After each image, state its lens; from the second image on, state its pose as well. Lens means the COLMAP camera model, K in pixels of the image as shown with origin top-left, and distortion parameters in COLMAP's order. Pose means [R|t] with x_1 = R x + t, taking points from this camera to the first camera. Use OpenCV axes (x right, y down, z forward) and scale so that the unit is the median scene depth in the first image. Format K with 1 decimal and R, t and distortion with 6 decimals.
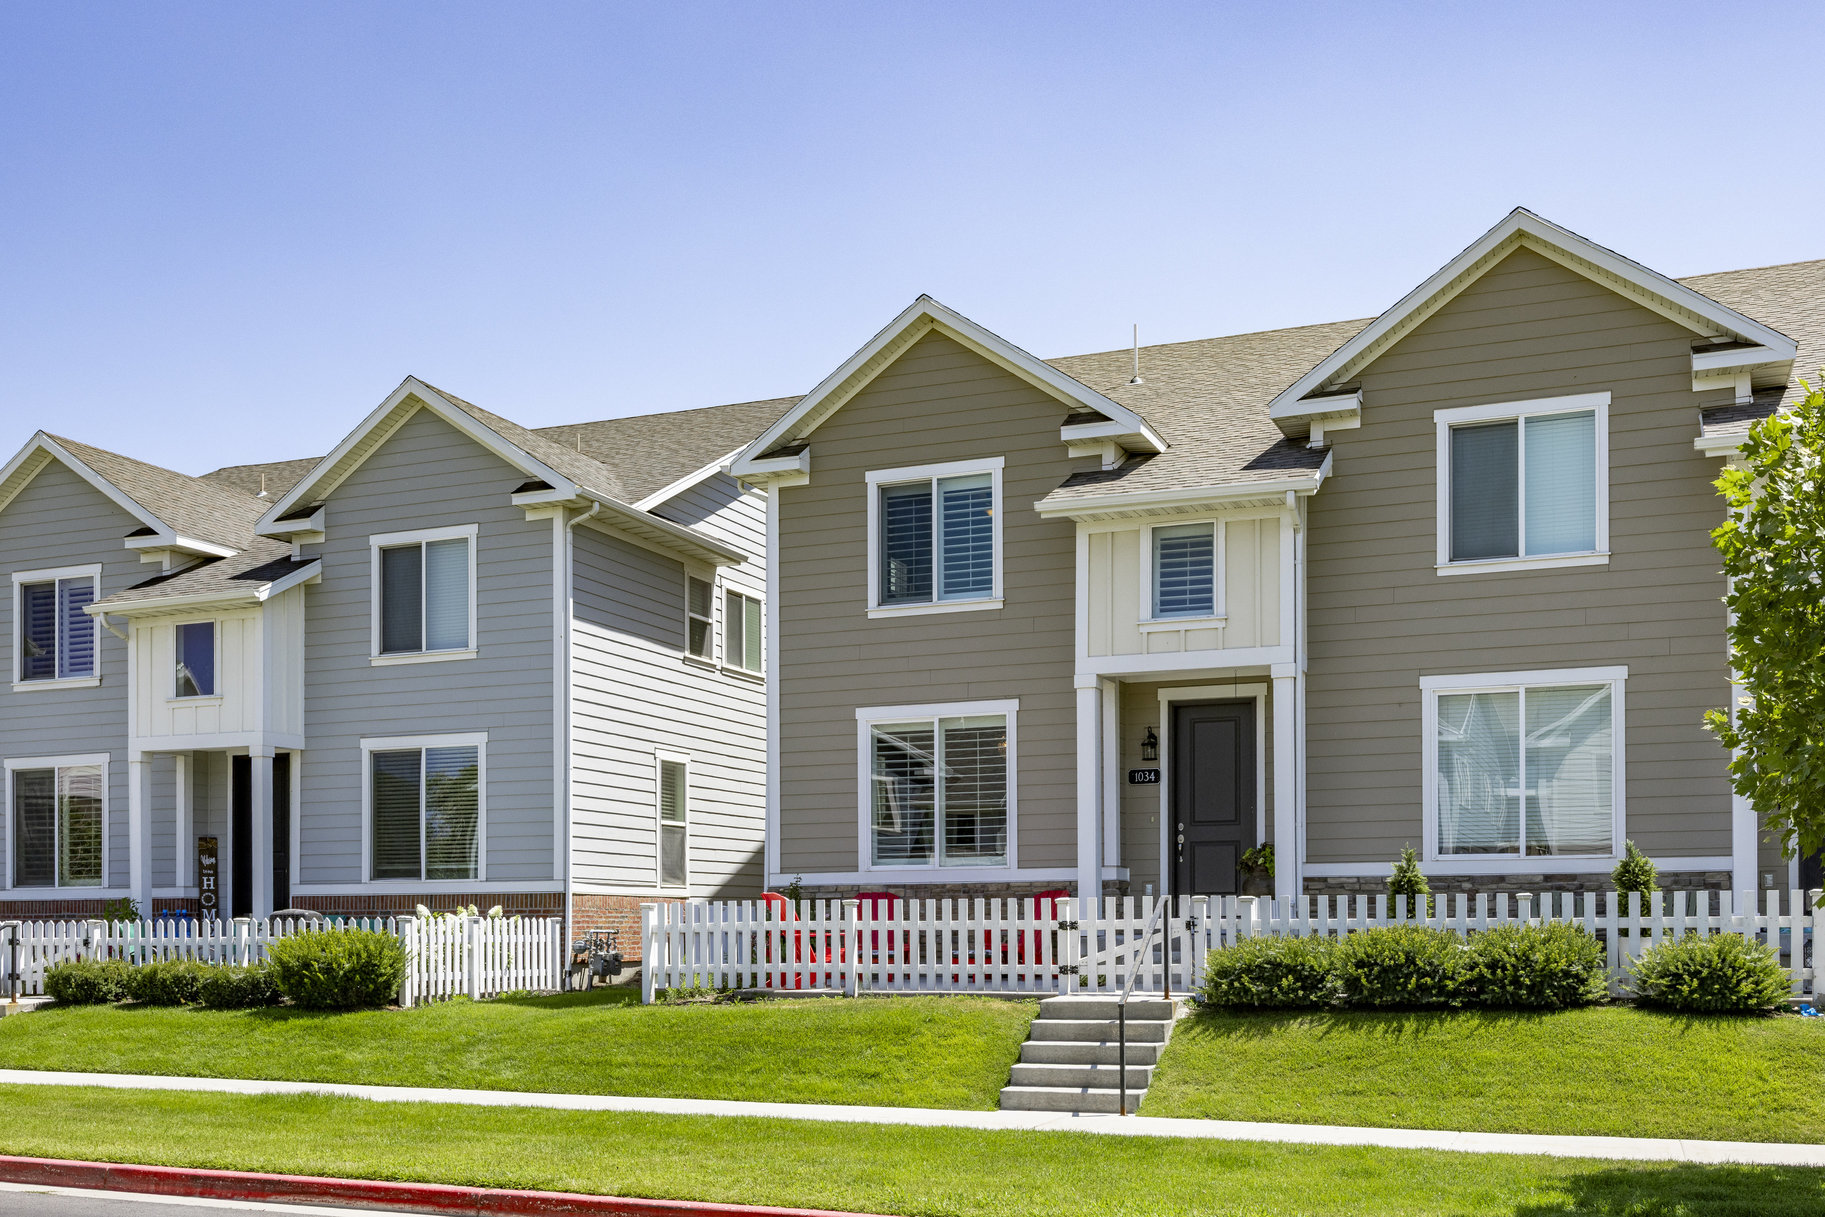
lens RADIAL K [[1883.7, 0, 912.5], [0, 1883.7, 608.5], [0, 0, 1]] dist [-0.153058, -0.002849]
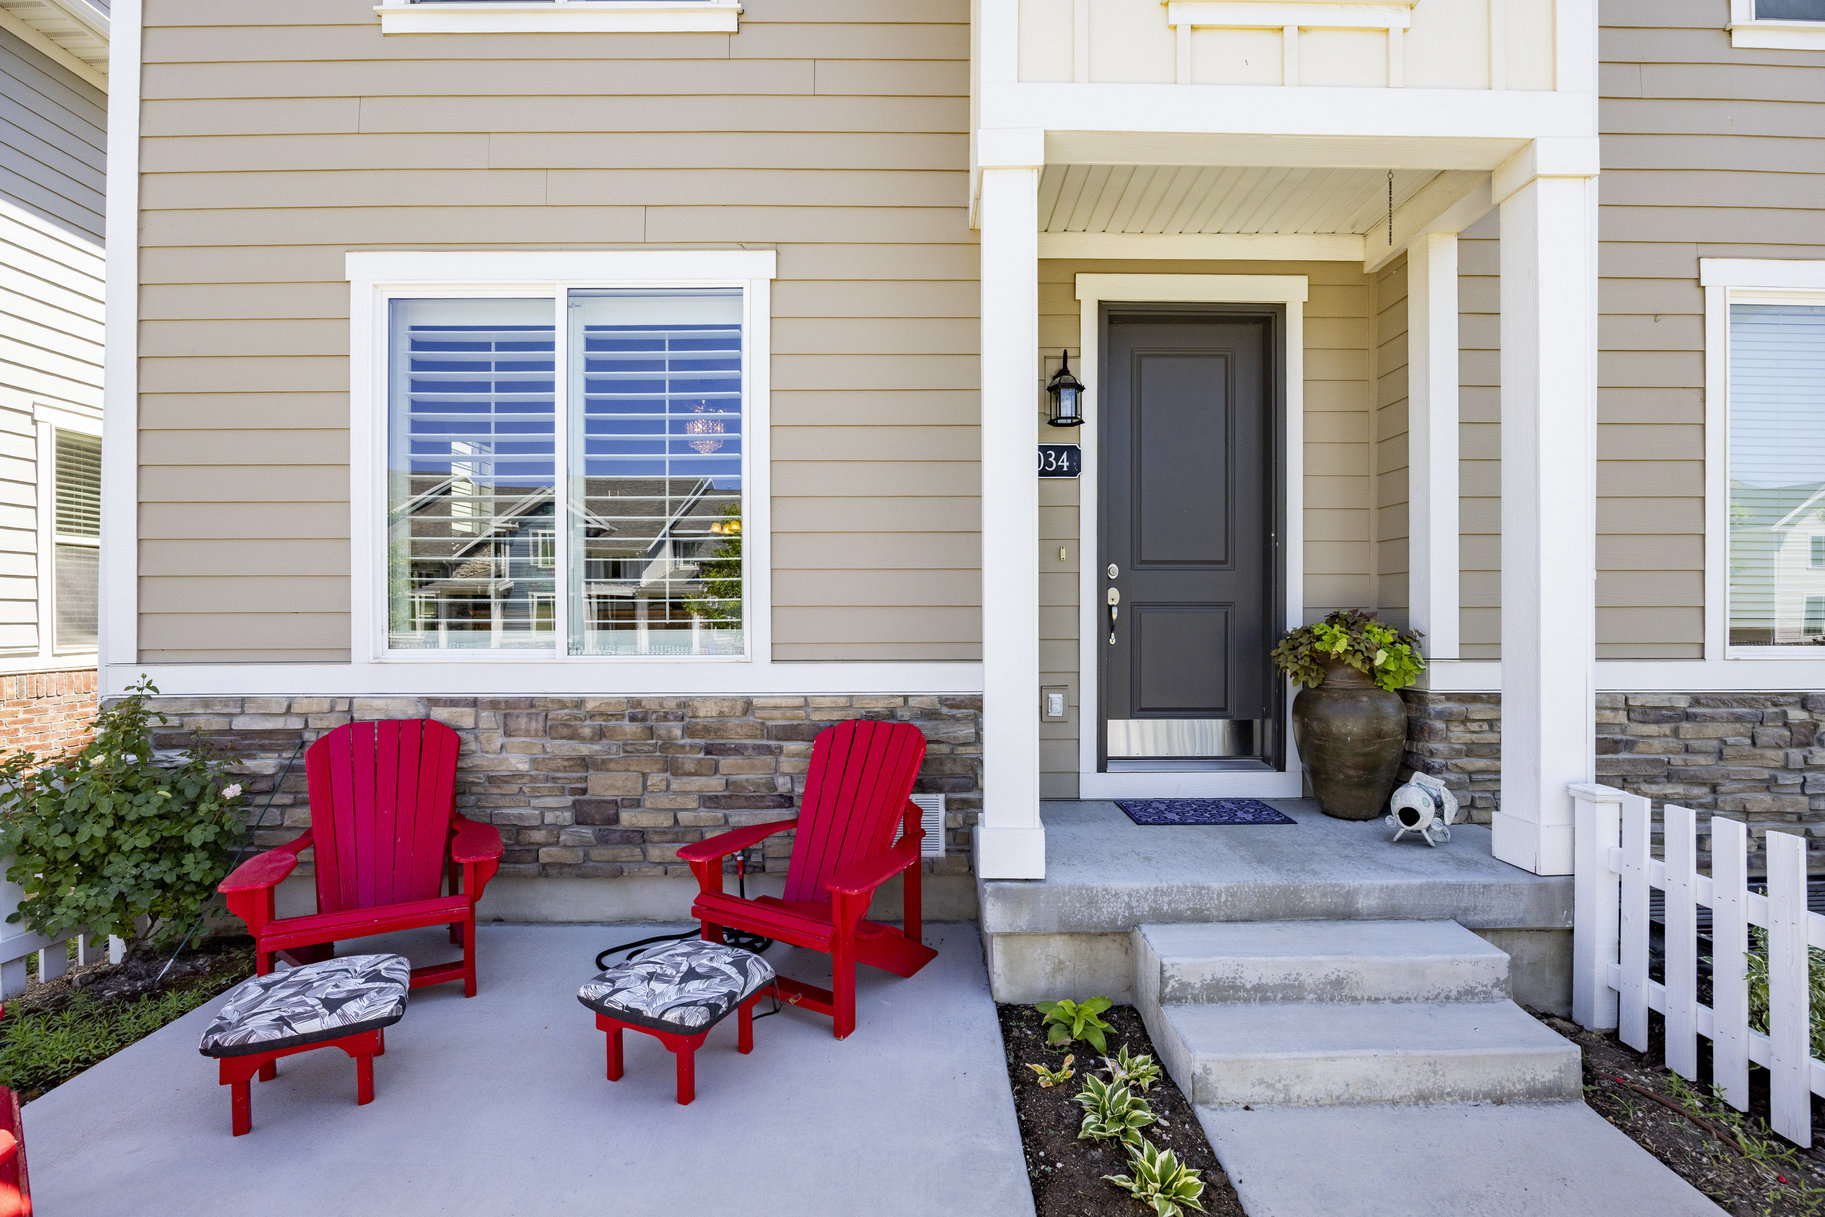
lens RADIAL K [[805.3, 0, 913.6], [0, 805.3, 616.5], [0, 0, 1]] dist [-0.014828, 0.000030]
pose [[0.929539, 0.000403, 0.368722, 0.019650], [-0.066875, 0.983599, 0.167515, 0.094370], [-0.362607, -0.180370, 0.914321, 0.807300]]
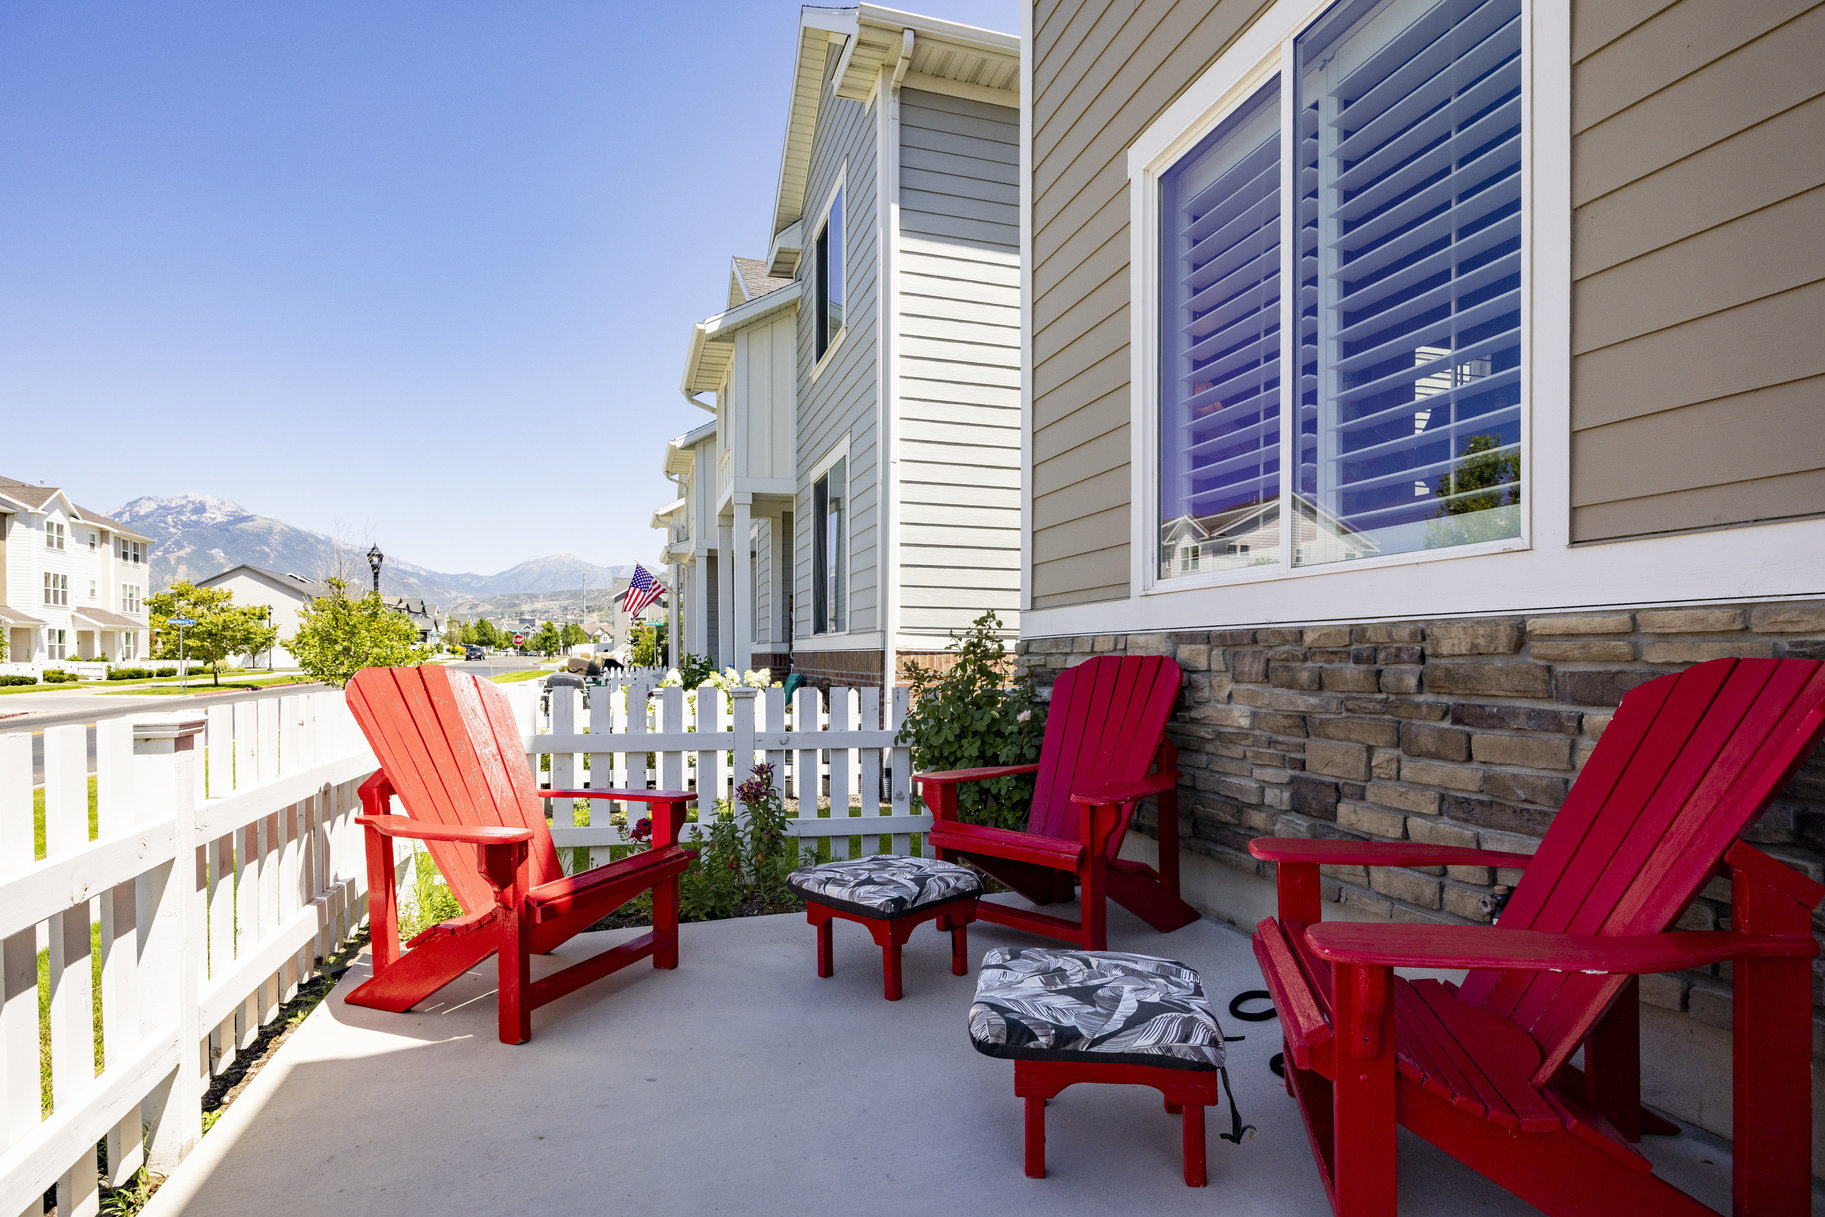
lens RADIAL K [[941.9, 0, 912.9], [0, 941.9, 658.9], [0, 0, 1]] dist [0.000959, -0.000156]
pose [[0.628543, 0.008851, -0.777725, 0.088104], [0.130886, 0.984471, 0.116984, 0.125600], [0.766683, -0.175322, 0.617624, 0.856792]]
